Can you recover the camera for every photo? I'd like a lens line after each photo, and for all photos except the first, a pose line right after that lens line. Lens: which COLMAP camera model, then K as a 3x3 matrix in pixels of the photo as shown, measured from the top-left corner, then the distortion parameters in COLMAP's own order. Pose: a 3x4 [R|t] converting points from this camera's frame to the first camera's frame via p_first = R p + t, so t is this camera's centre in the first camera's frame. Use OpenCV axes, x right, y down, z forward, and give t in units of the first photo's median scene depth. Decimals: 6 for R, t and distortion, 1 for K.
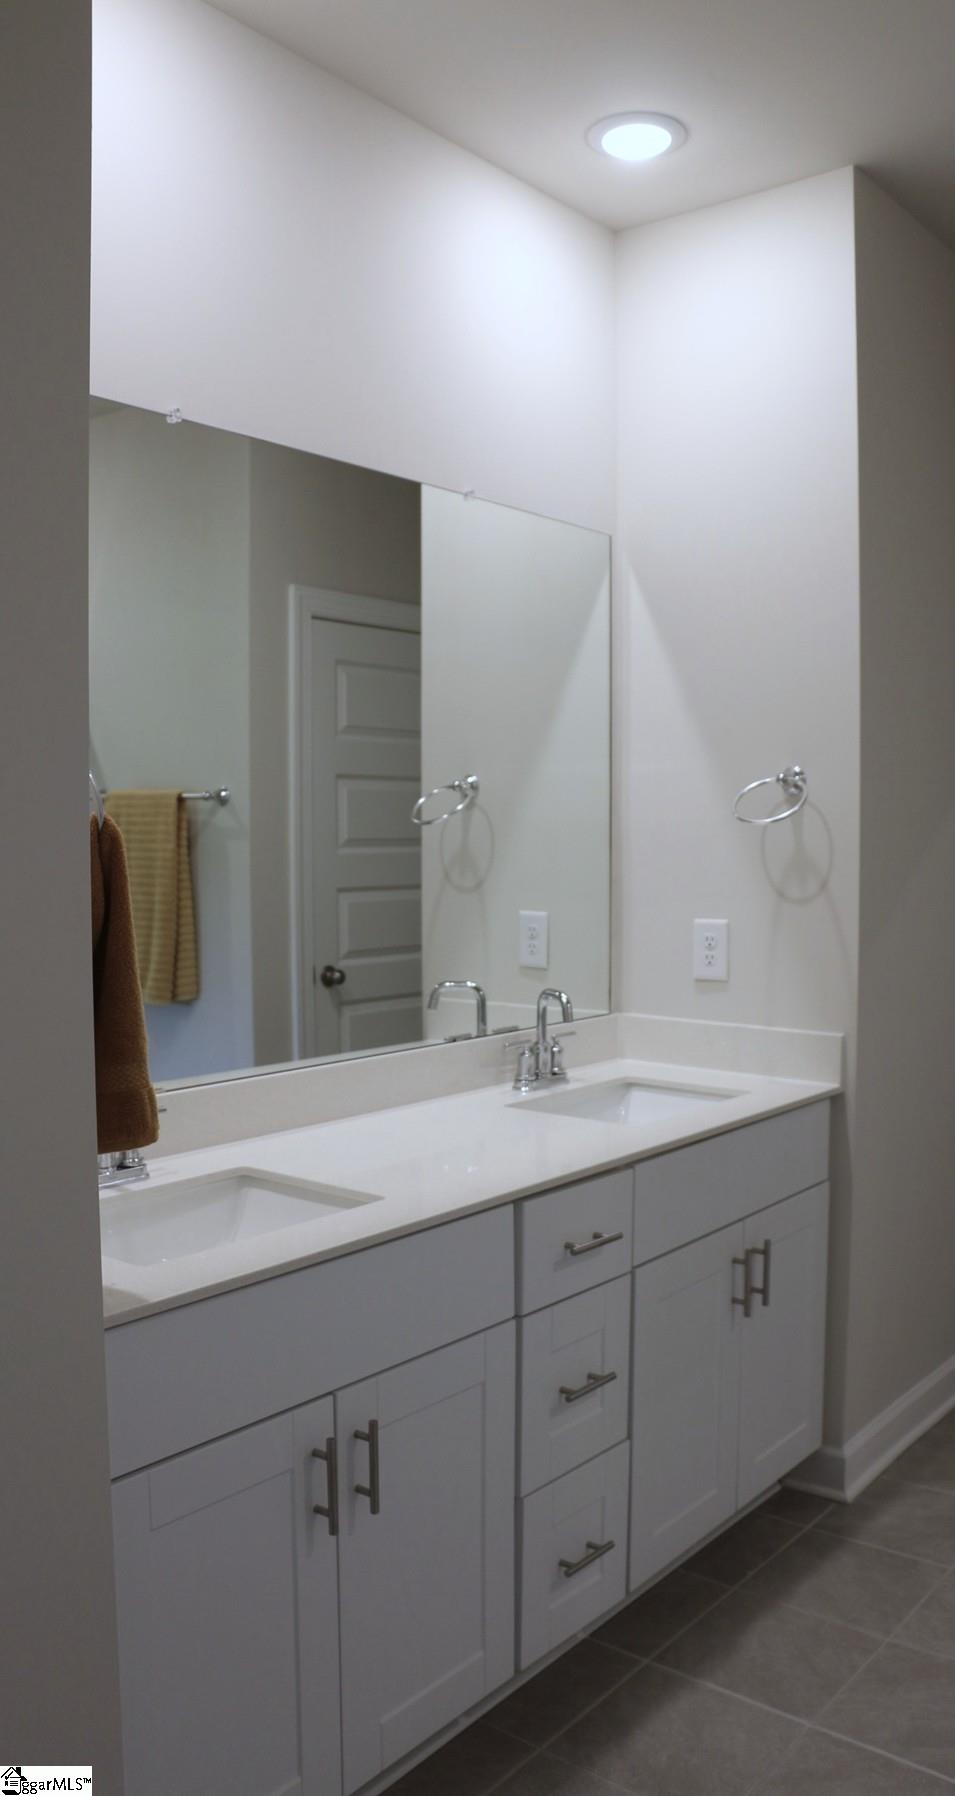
lens RADIAL K [[1471.7, 0, 477.5], [0, 1471.7, 898.0], [0, 0, 1]] dist [-0.191379, 0.149884]
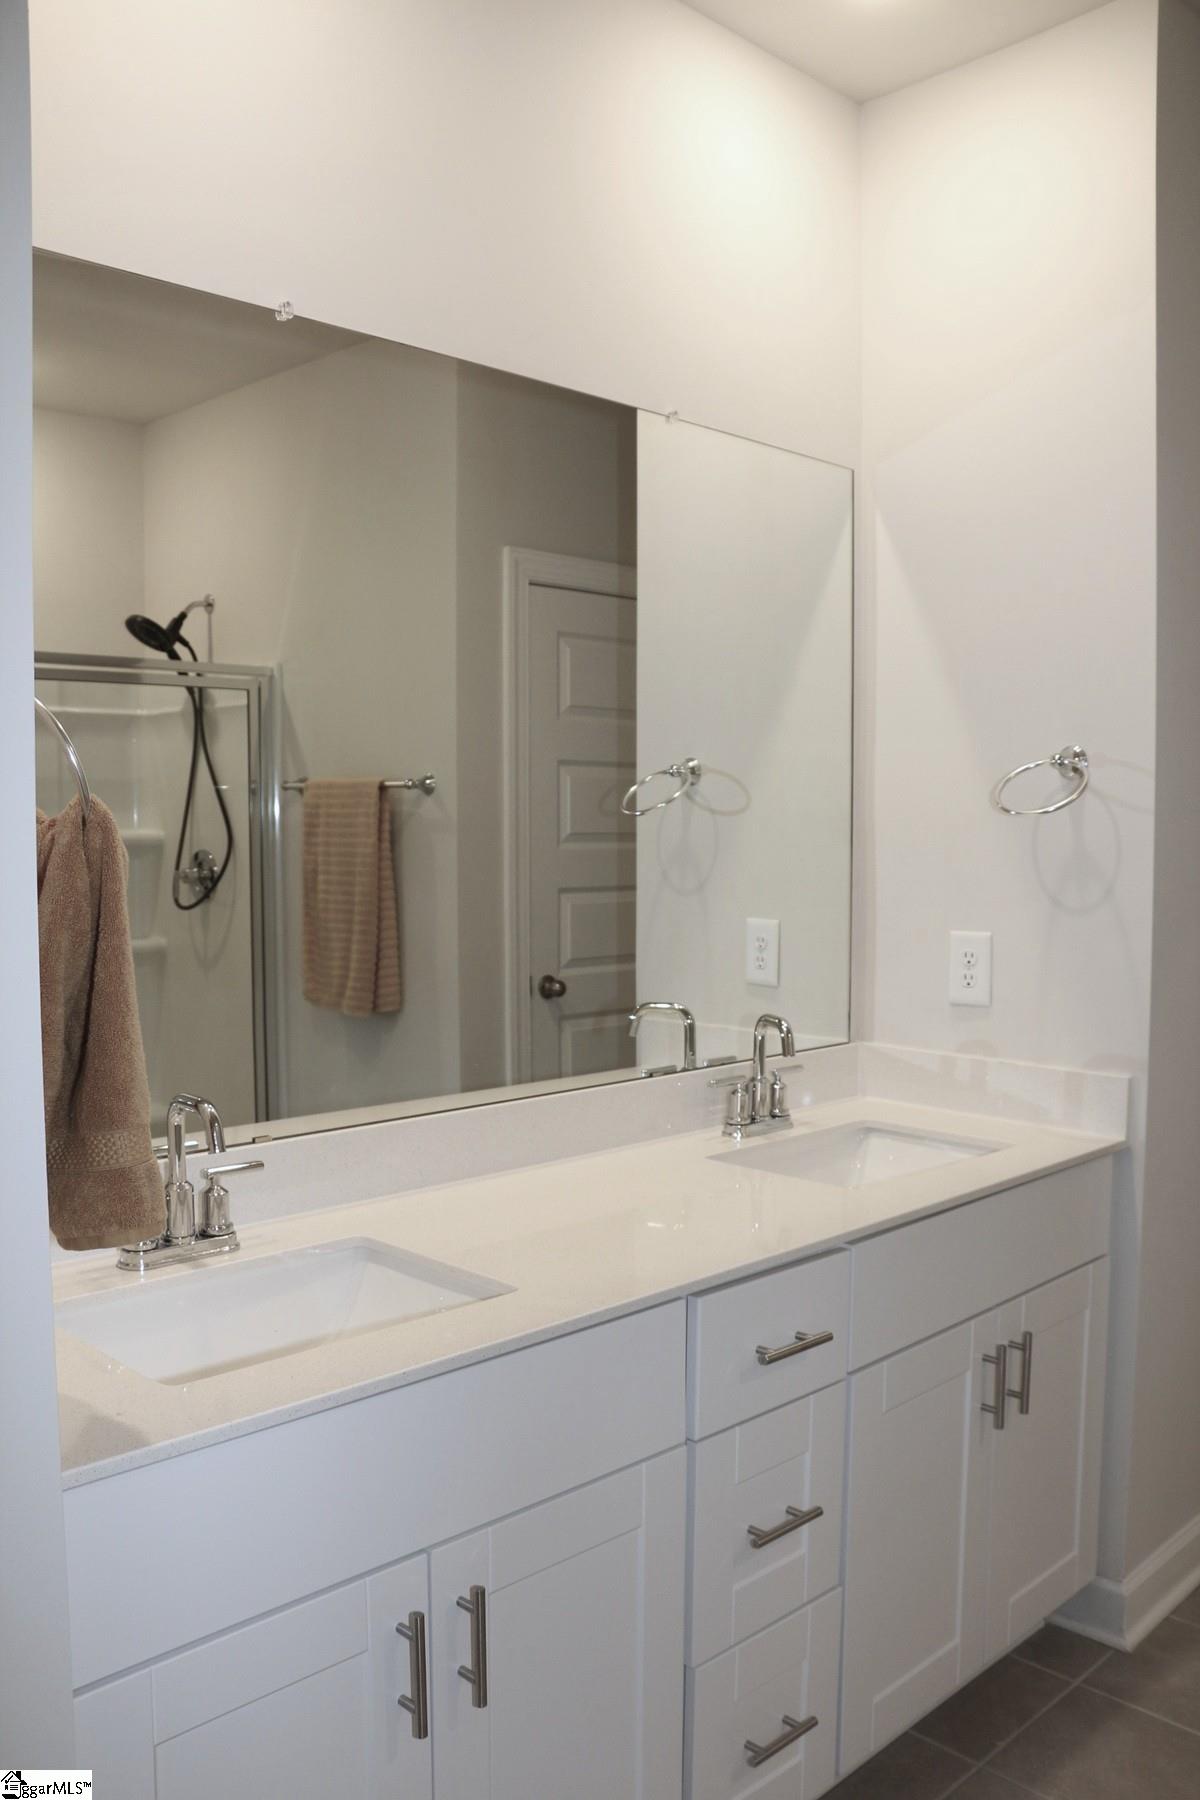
lens RADIAL K [[1526.5, 0, 600.0], [0, 1526.5, 900.0], [0, 0, 1]] dist [-0.185843, 0.152872]
pose [[0.994286, 0.007940, -0.106456, 0.044180], [-0.007689, 0.999967, 0.002767, -0.003981], [0.106474, -0.001933, 0.994314, 0.135985]]
